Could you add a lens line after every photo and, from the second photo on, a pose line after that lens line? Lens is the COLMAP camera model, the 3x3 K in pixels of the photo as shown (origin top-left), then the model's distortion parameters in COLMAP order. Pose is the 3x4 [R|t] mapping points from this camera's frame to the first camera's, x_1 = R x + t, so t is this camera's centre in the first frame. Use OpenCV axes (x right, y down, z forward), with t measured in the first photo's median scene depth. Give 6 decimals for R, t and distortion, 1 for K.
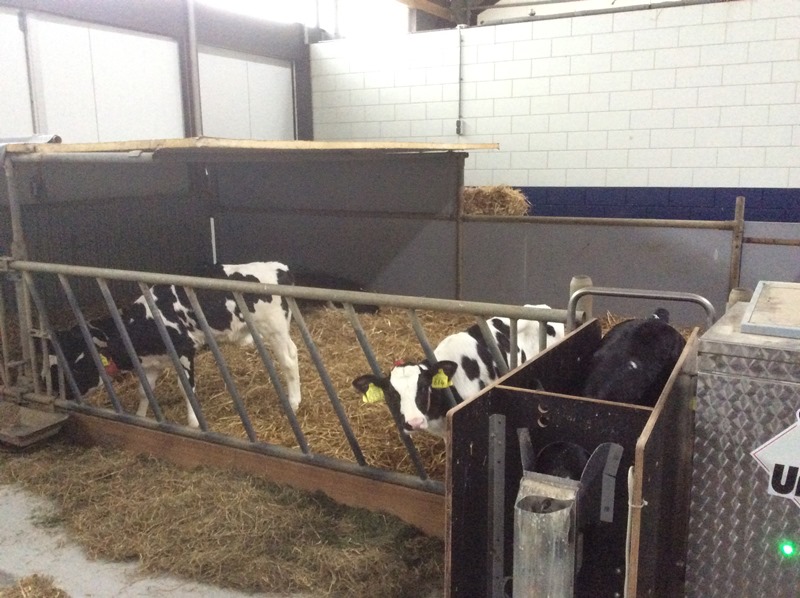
lens RADIAL K [[733.9, 0, 387.9], [0, 733.9, 293.7], [0, 0, 1]] dist [0.131964, -0.214837]
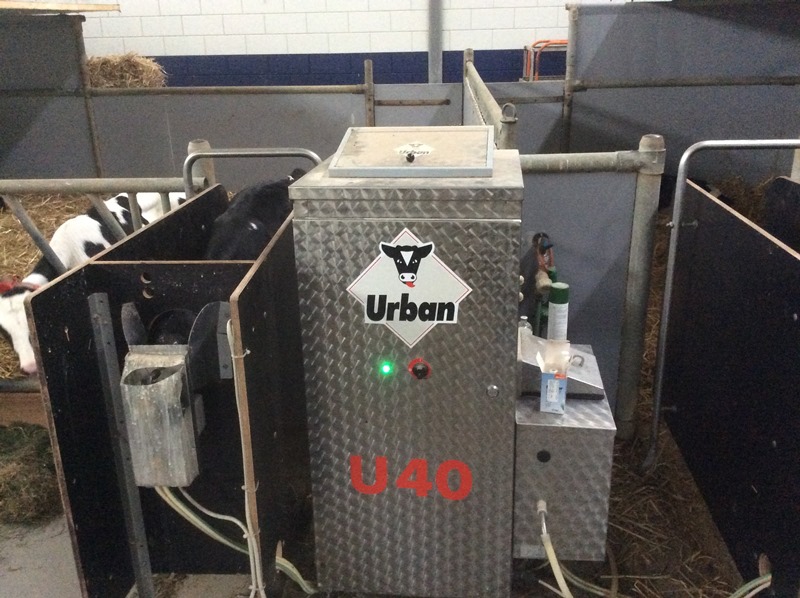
lens RADIAL K [[733.9, 0, 387.9], [0, 733.9, 293.7], [0, 0, 1]] dist [0.131964, -0.214837]
pose [[0.909927, -0.155022, 0.384708, 0.129906], [0.094491, 0.980615, 0.171654, 0.043356], [-0.403861, -0.119841, 0.906937, 0.020134]]
